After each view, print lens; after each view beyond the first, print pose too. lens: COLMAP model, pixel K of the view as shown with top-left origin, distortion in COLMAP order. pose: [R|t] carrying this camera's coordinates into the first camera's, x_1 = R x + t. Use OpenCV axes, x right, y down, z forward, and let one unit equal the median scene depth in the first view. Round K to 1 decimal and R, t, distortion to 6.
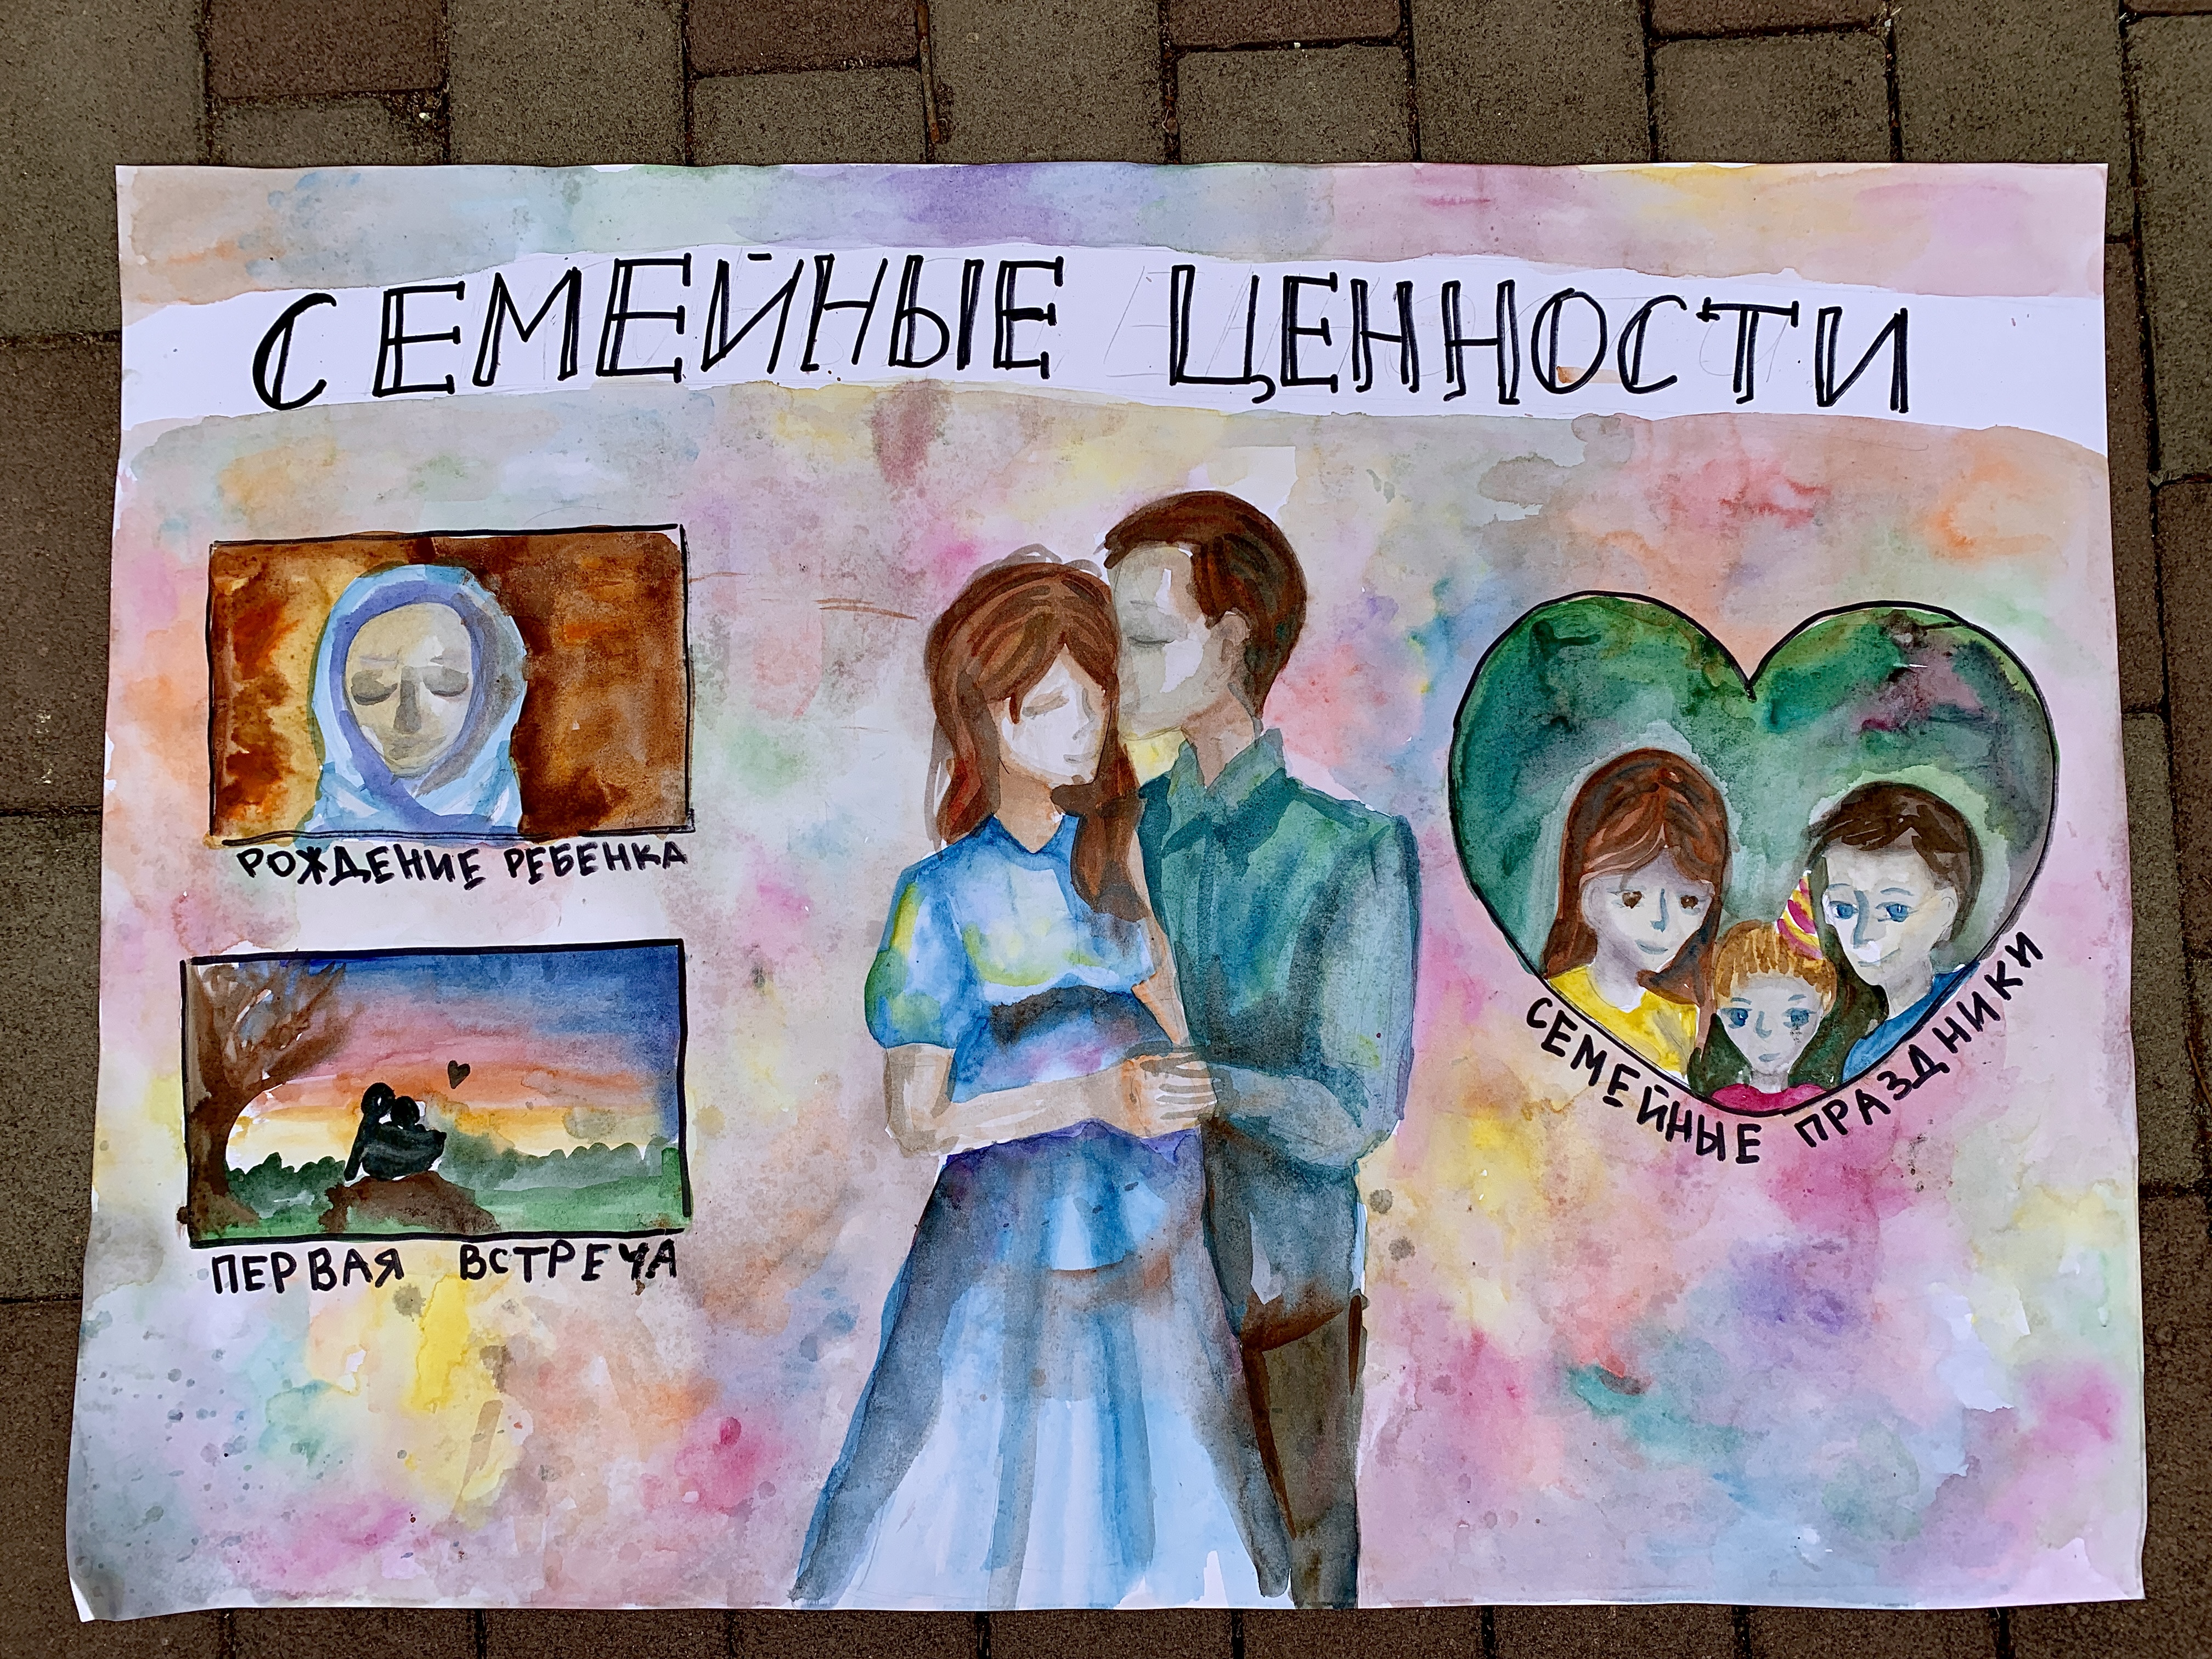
lens RADIAL K [[1670.1, 0, 924.0], [0, 1670.1, 756.9], [0, 0, 1]] dist [0.198673, -0.277344]
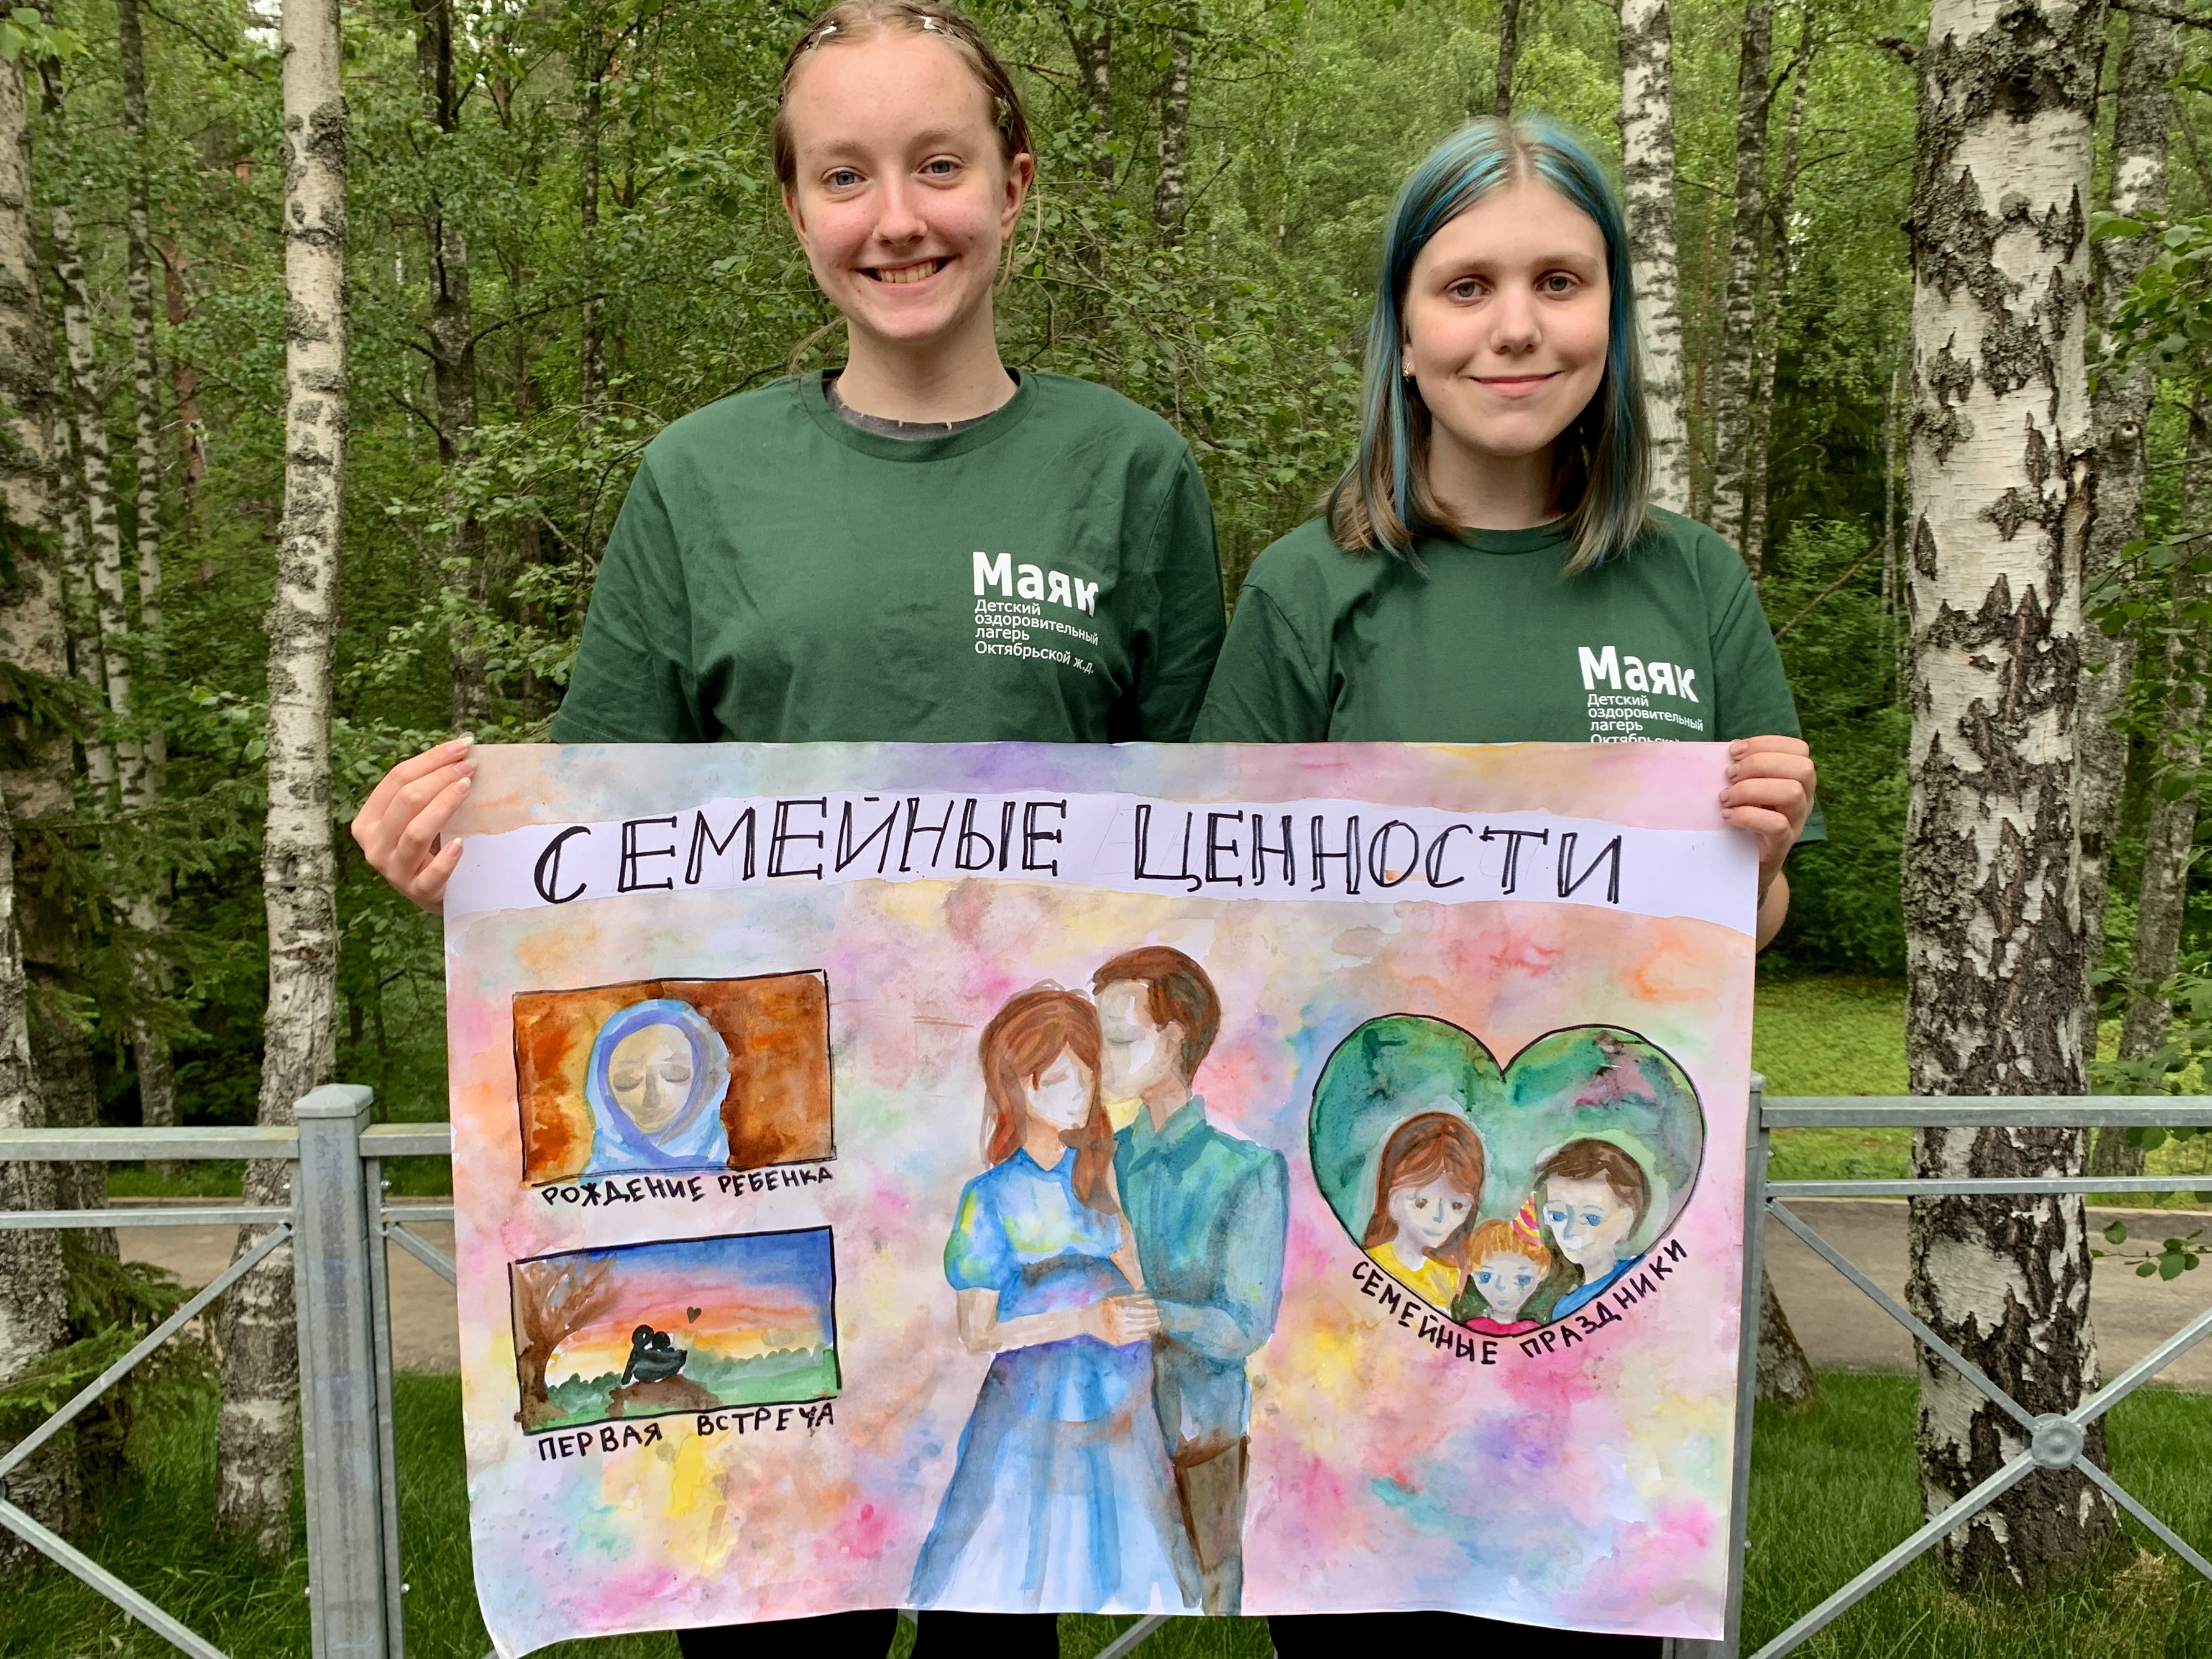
lens RADIAL K [[1670.2, 0, 924.0], [0, 1670.2, 756.8], [0, 0, 1]] dist [0.198673, -0.277344]
pose [[0.999243, -0.012131, -0.036957, 0.010424], [0.001841, 0.963806, -0.266598, 0.101010], [0.038854, 0.266328, 0.963099, -0.642974]]
